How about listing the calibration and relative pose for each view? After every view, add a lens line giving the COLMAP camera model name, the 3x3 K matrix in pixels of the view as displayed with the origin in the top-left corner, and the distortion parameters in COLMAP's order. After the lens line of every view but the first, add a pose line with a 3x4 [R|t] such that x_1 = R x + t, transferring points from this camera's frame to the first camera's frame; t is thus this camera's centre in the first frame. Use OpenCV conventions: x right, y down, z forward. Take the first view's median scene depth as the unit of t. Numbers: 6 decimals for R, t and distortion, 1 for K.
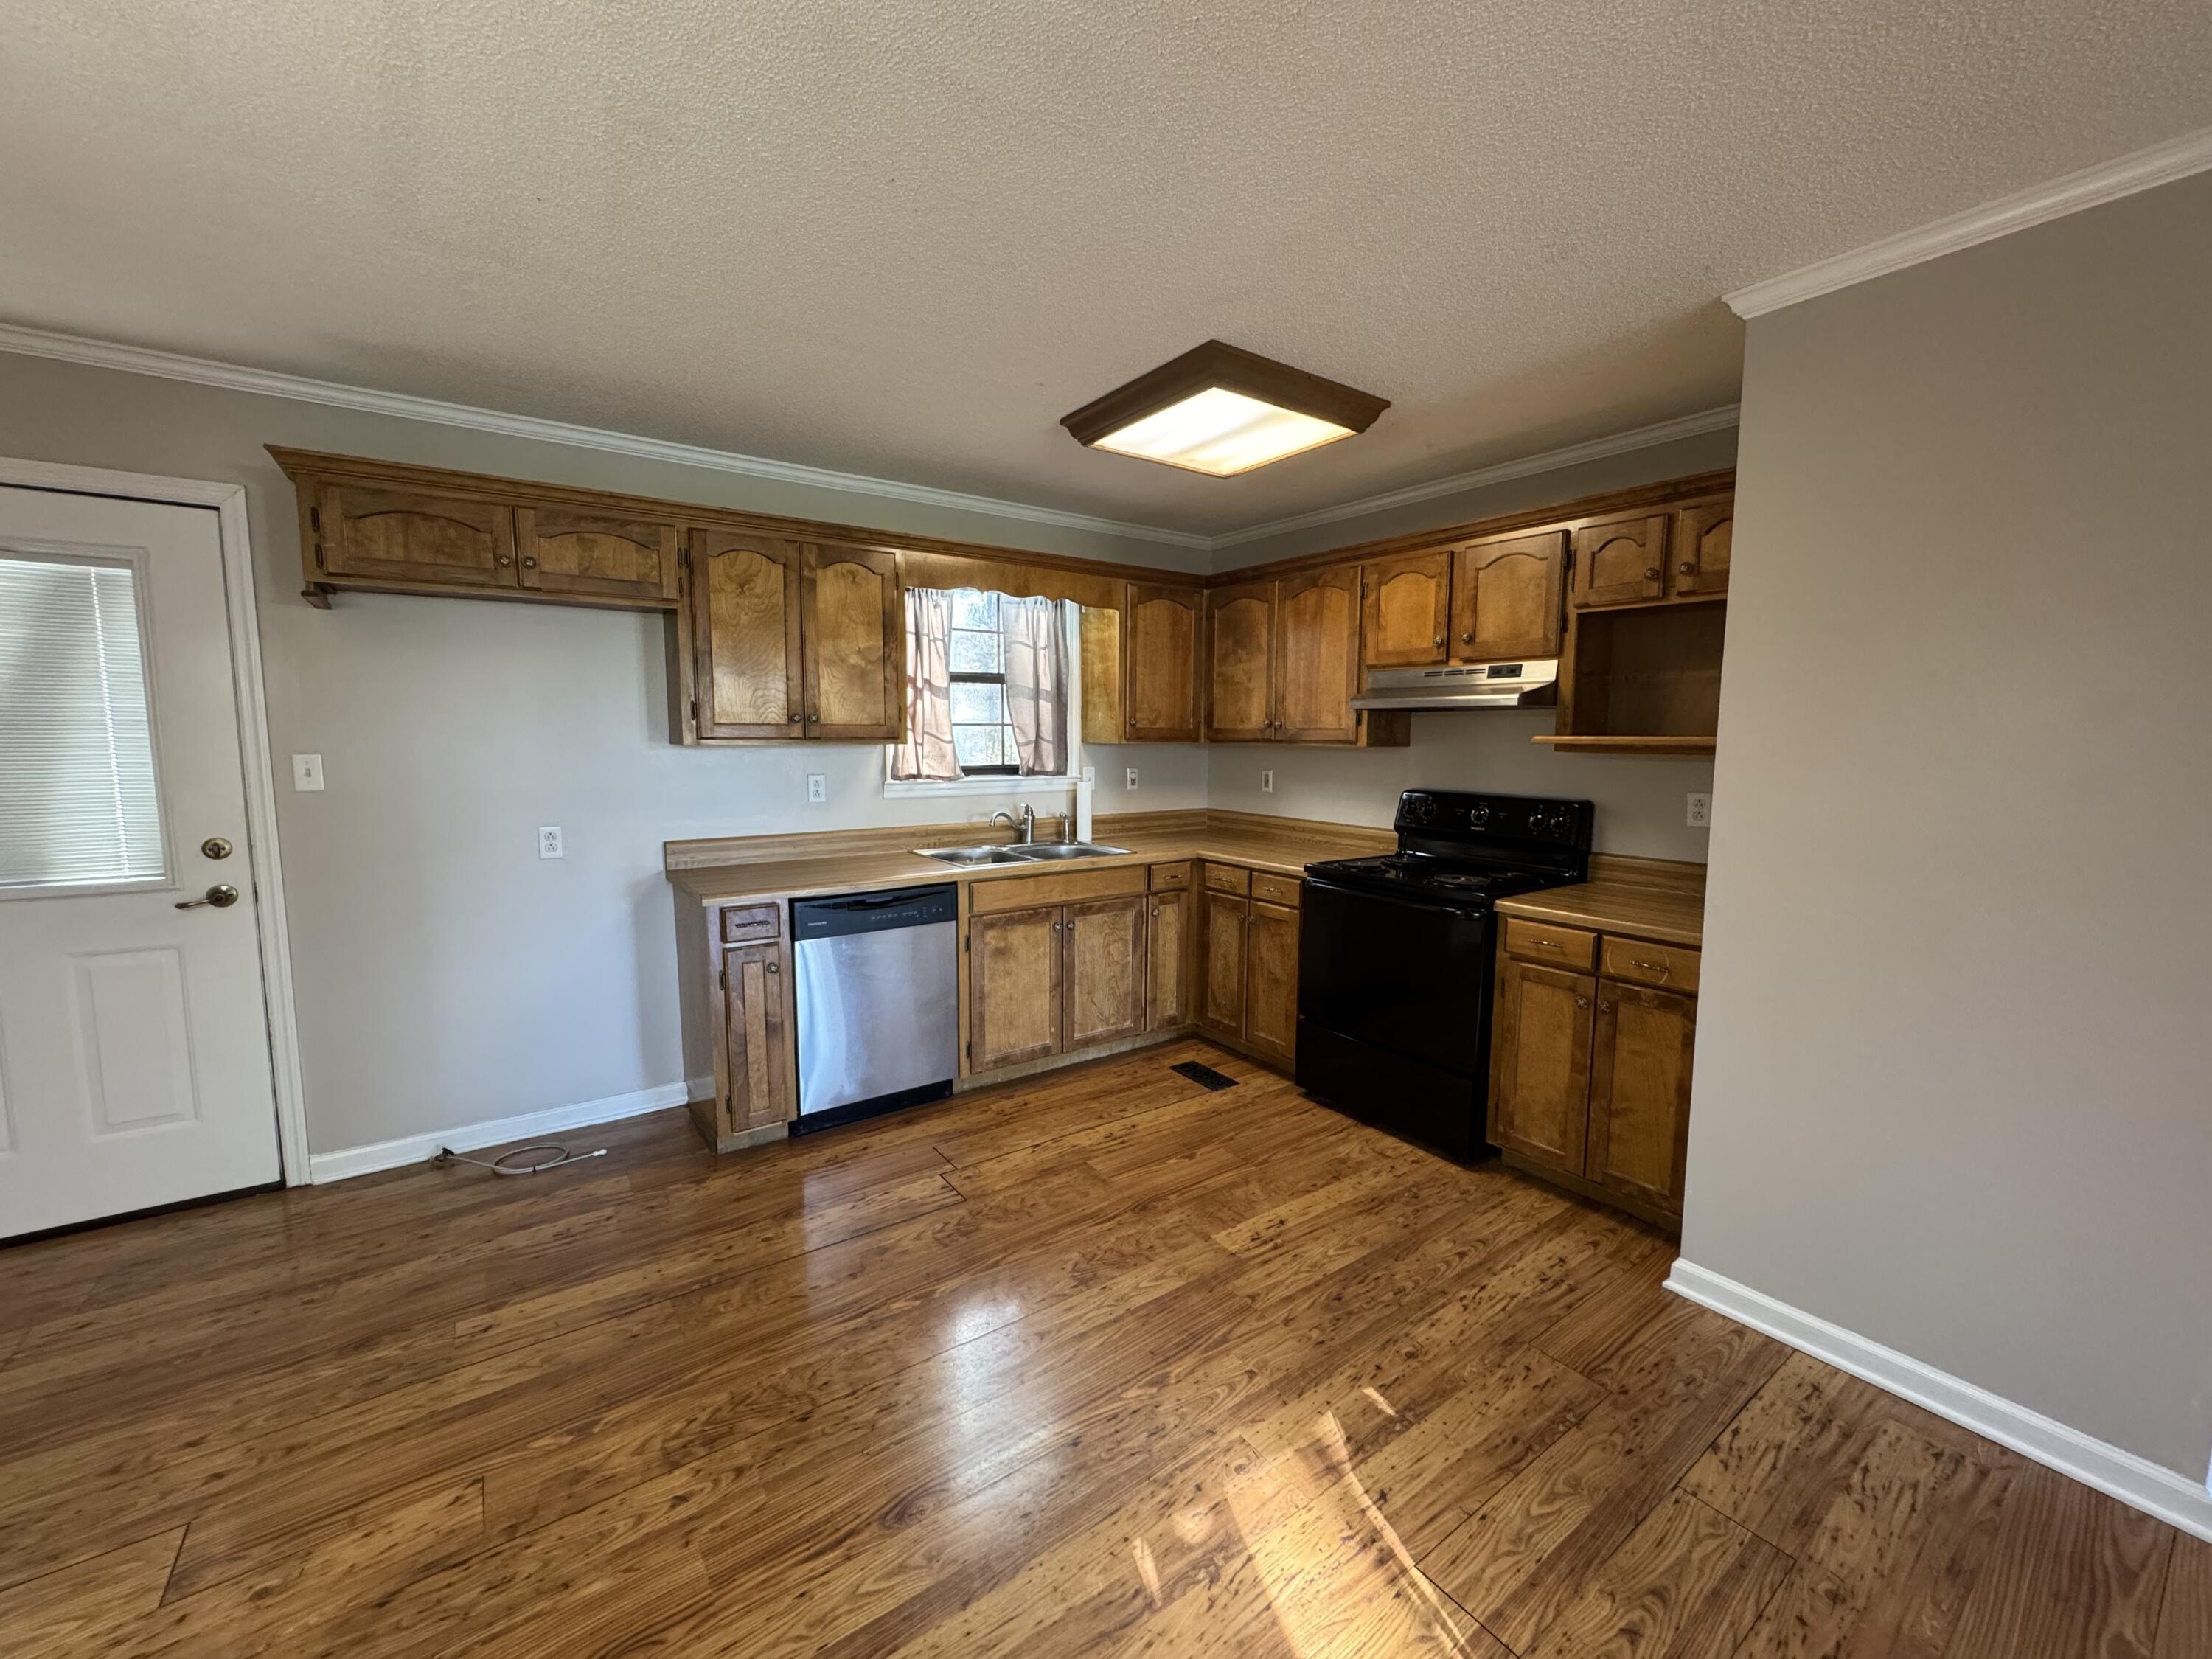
lens RADIAL K [[880.7, 0, 1103.6], [0, 880.7, 826.2], [0, 0, 1]] dist [-0.002862, 0.000479]
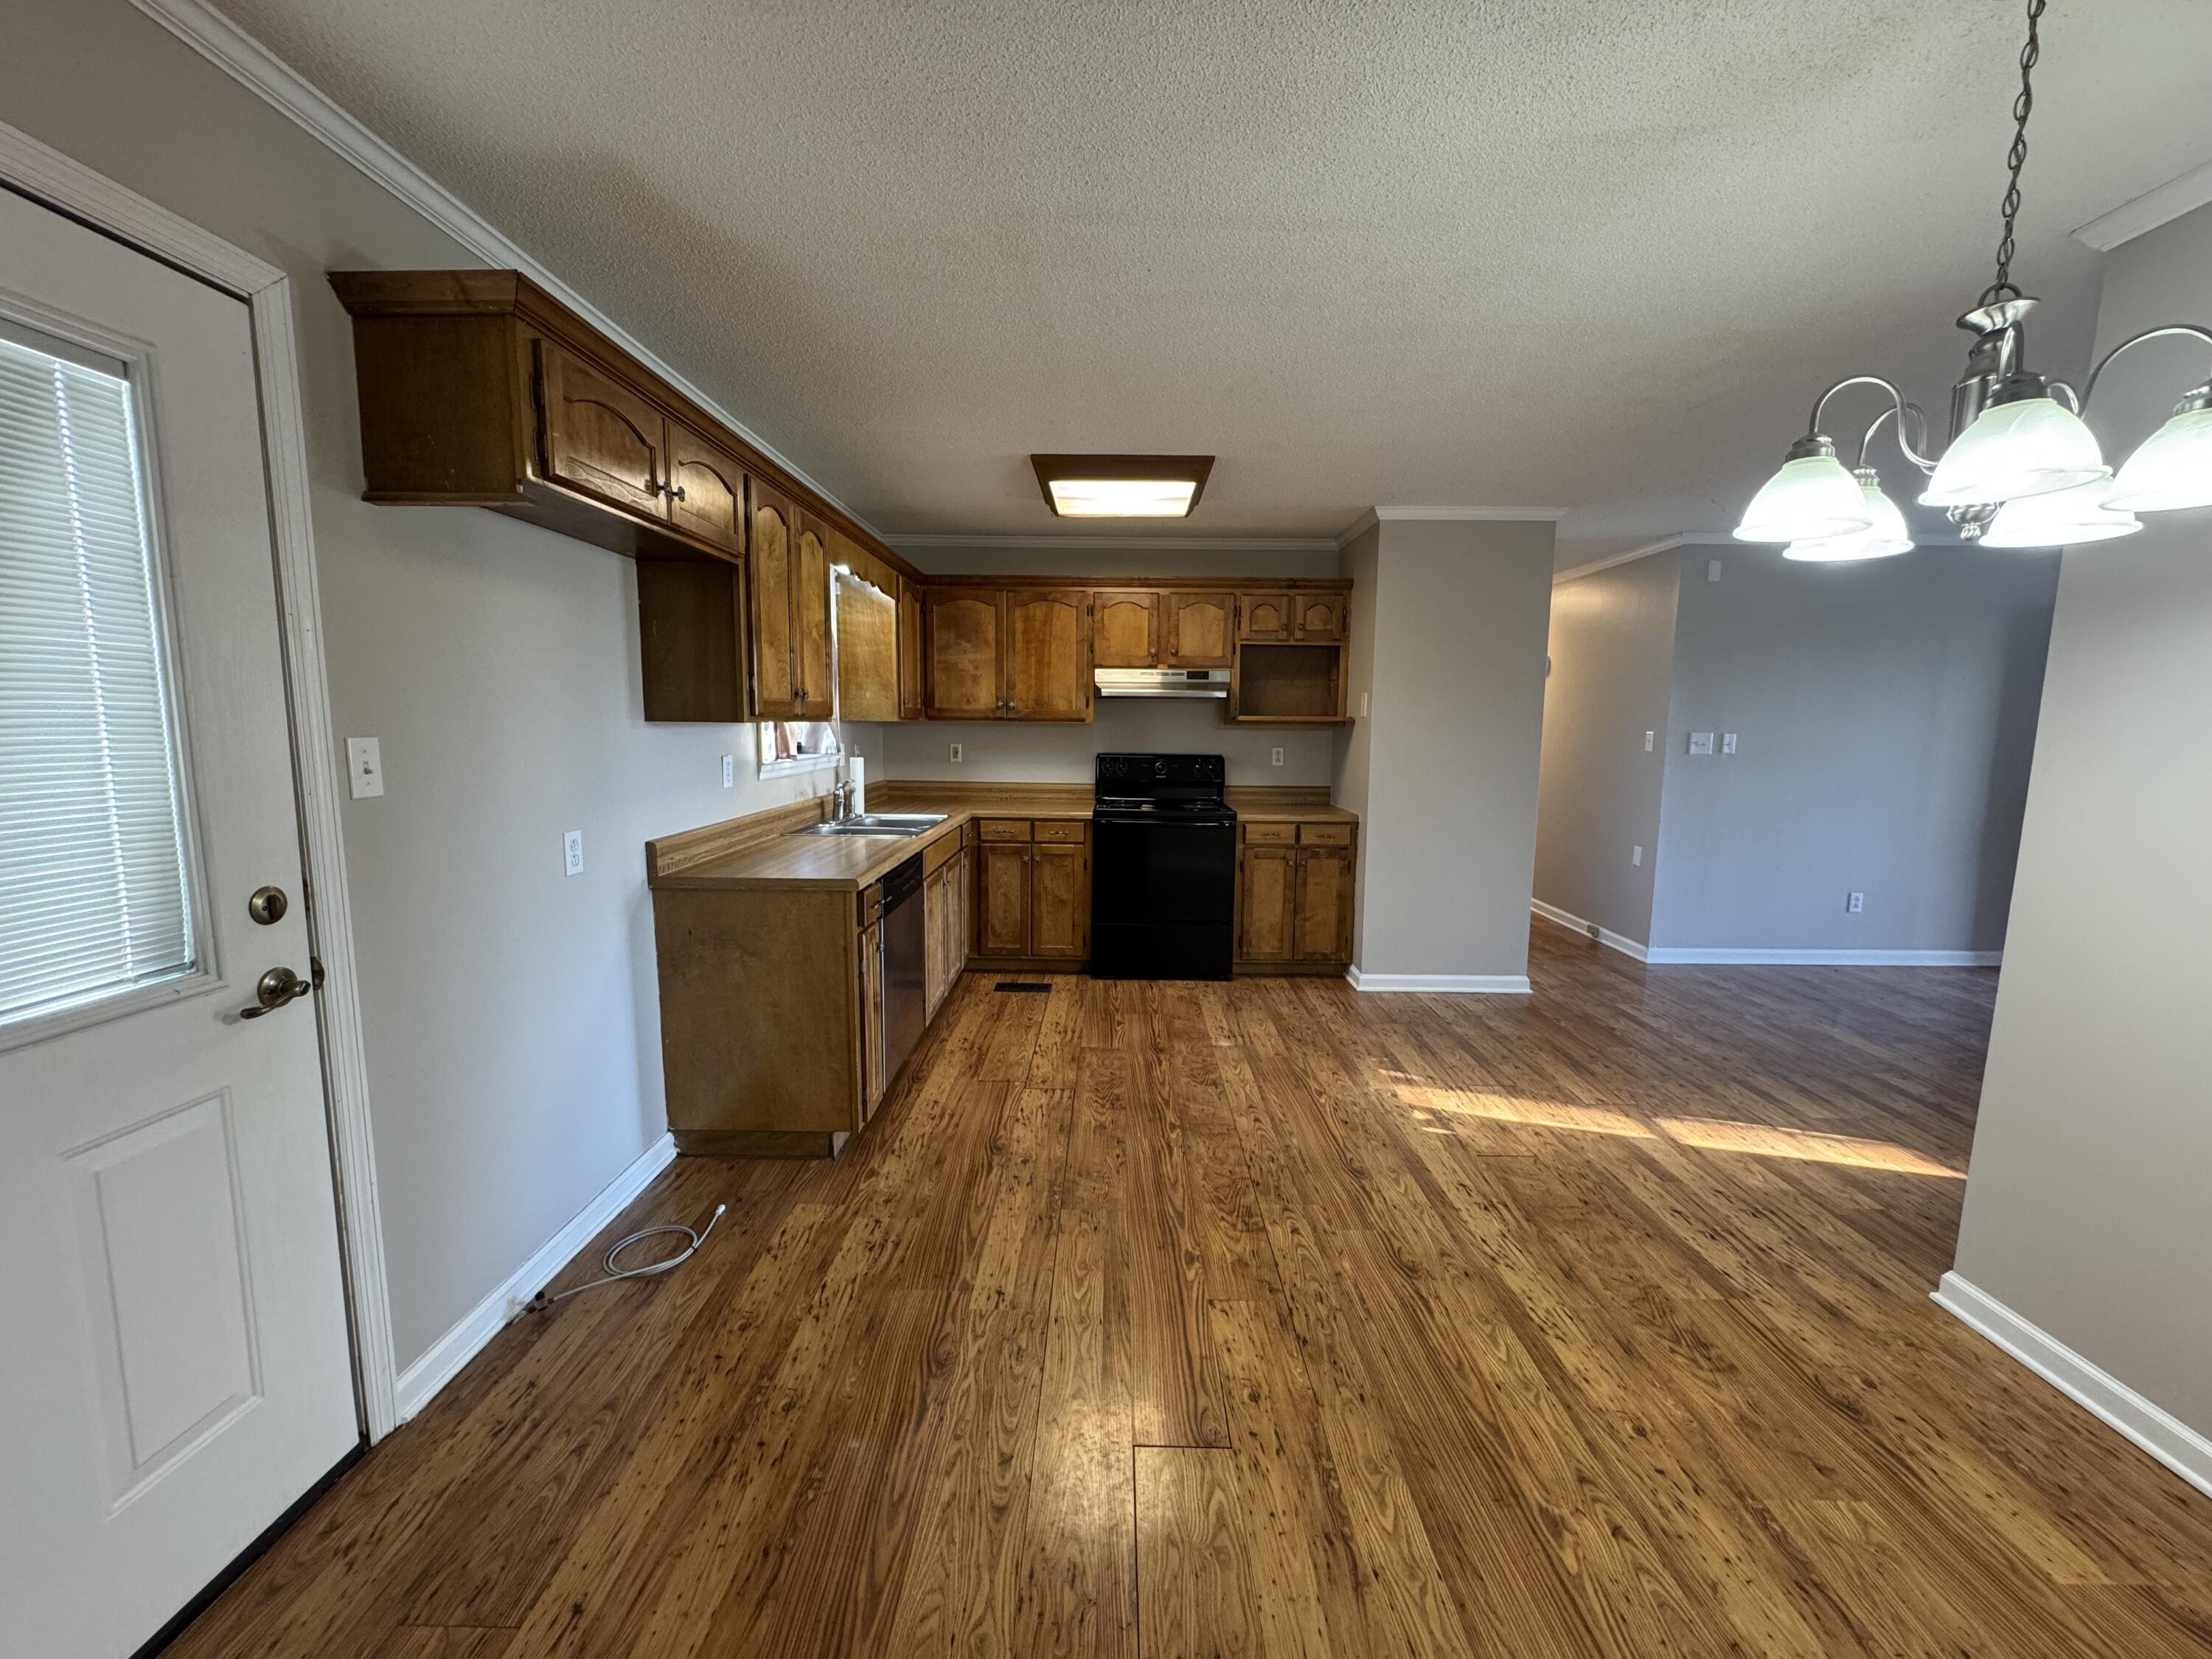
lens RADIAL K [[880.7, 0, 1105.0], [0, 880.7, 827.9], [0, 0, 1]] dist [-0.002862, 0.000479]
pose [[0.591241, -0.097724, 0.800552, -1.056801], [0.077905, 0.994910, 0.063913, -0.017403], [-0.802723, 0.024579, 0.595845, 0.210225]]
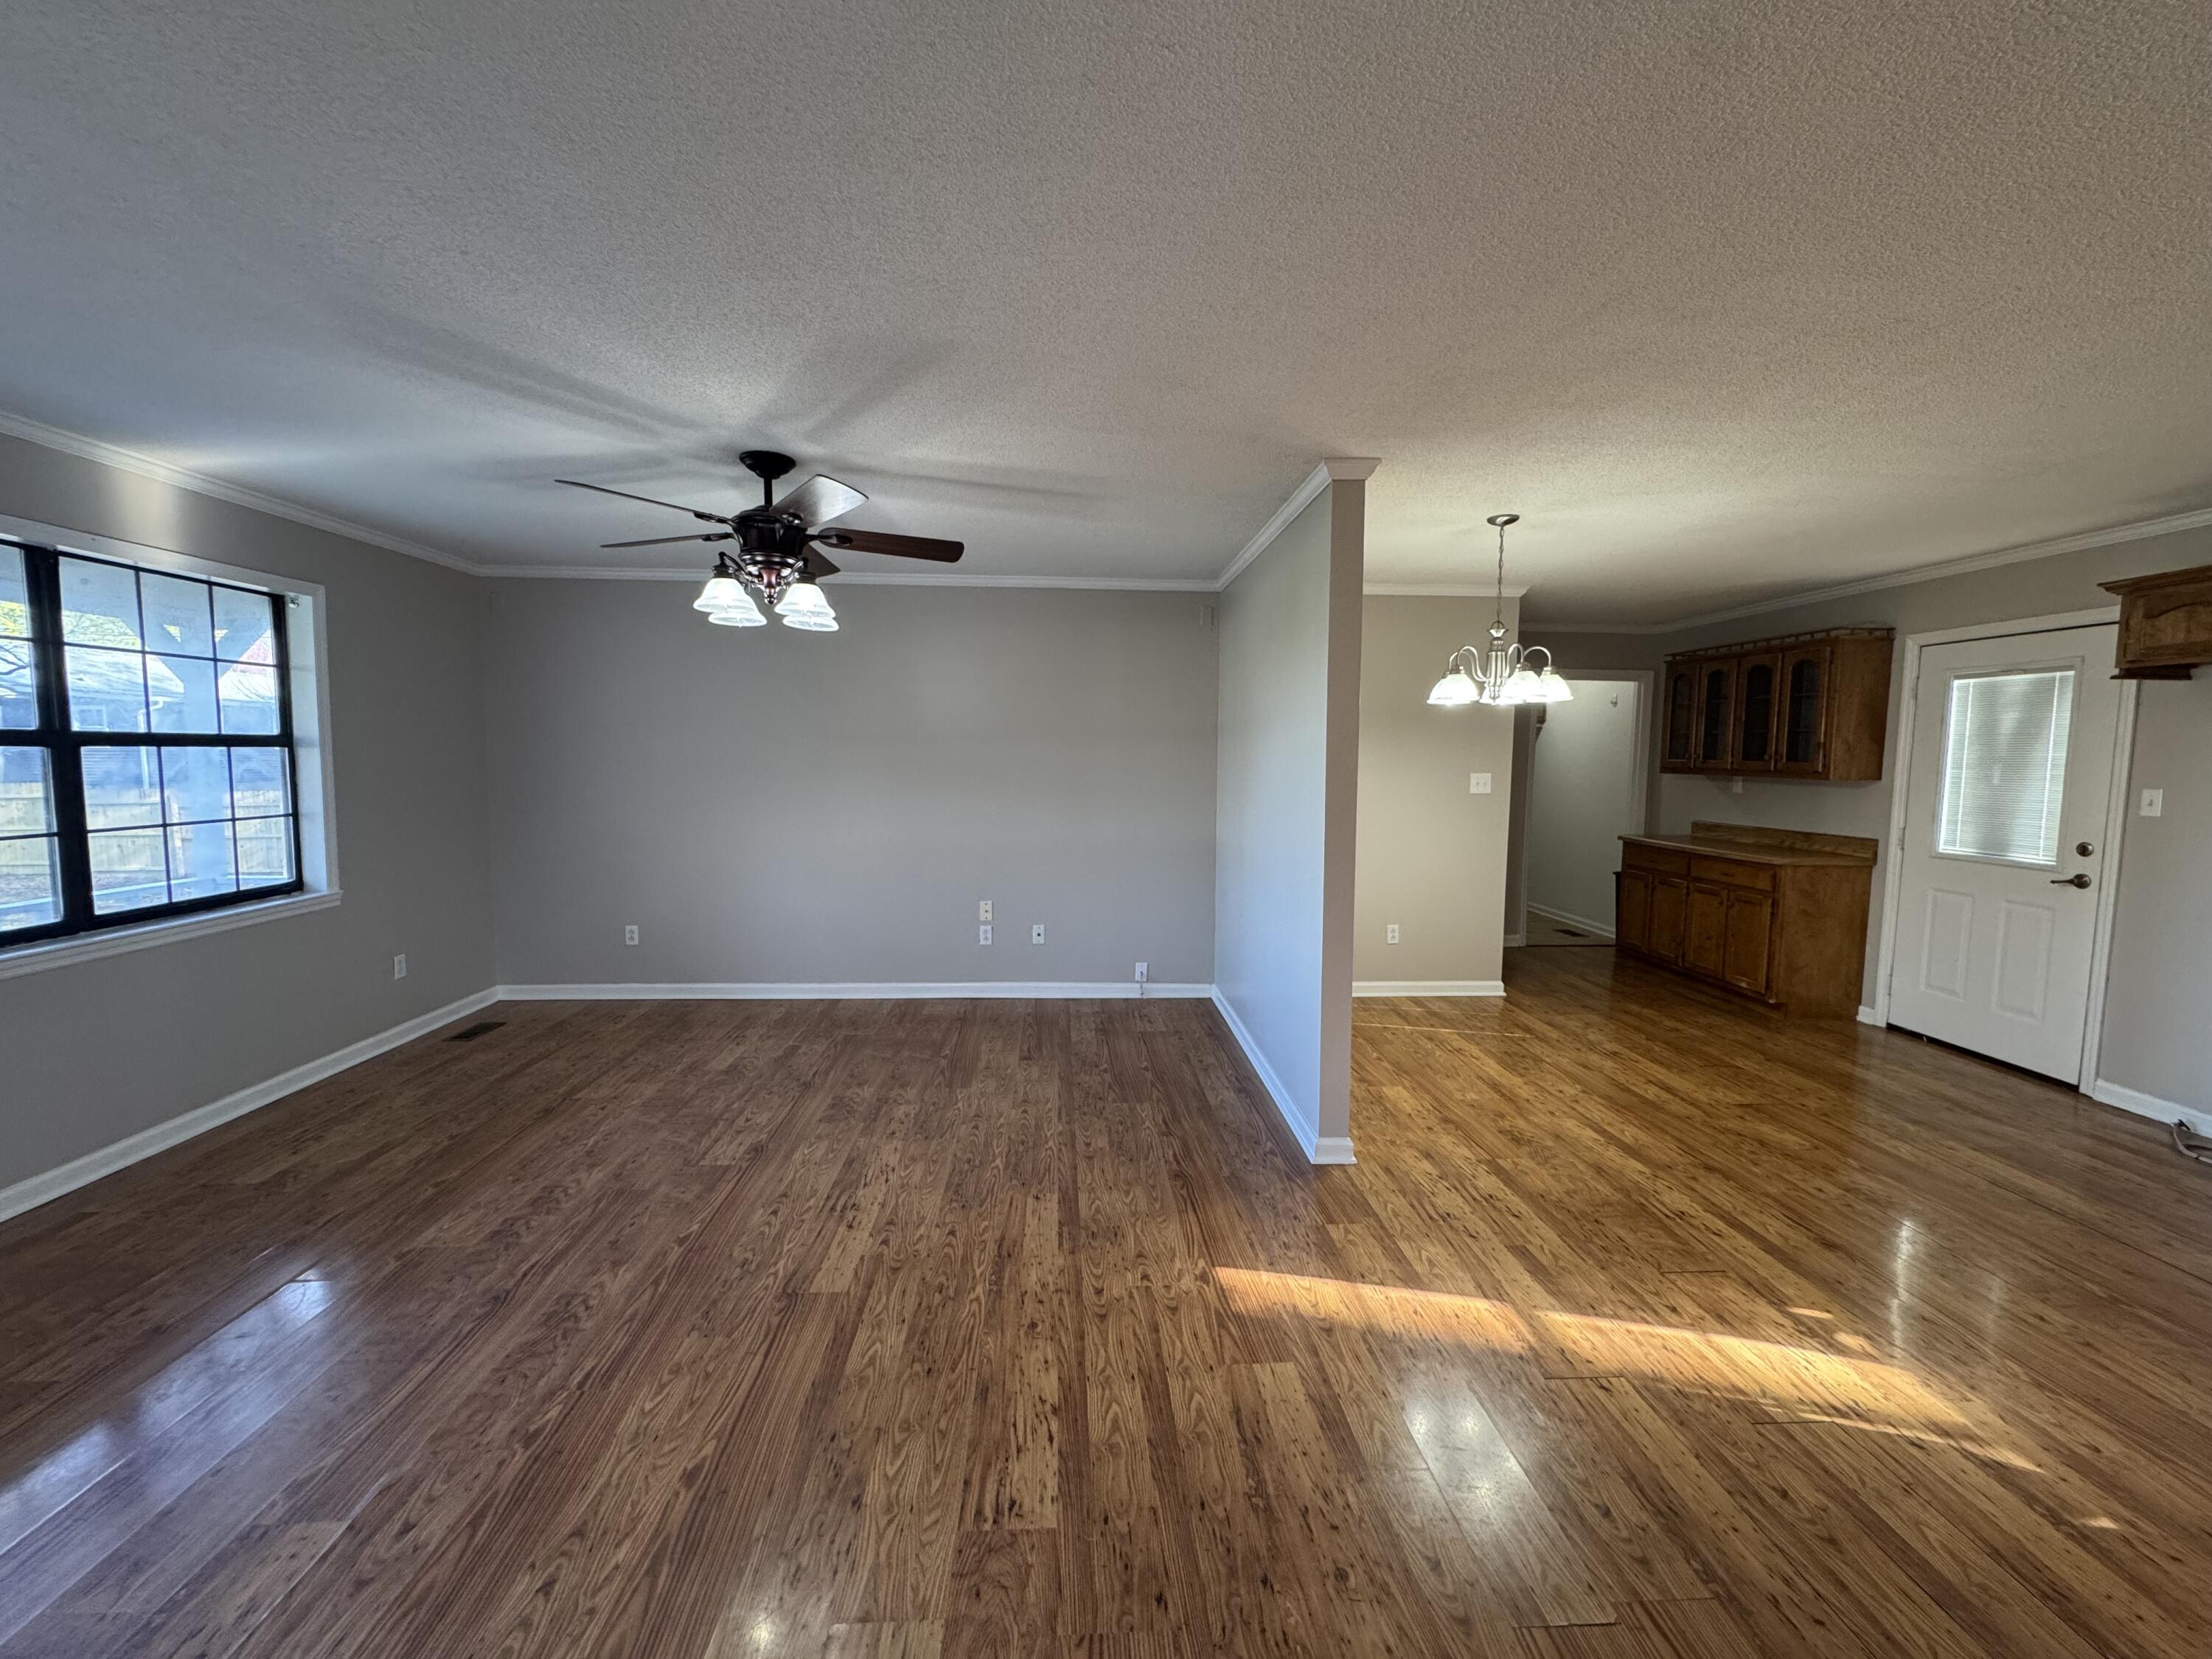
lens RADIAL K [[880.7, 0, 1104.7], [0, 880.7, 827.0], [0, 0, 1]] dist [-0.002862, 0.000479]
pose [[-0.537524, 0.060583, -0.841070, 1.064509], [-0.099882, 0.985820, 0.134843, -0.043770], [0.837312, 0.156489, -0.523850, 0.351190]]
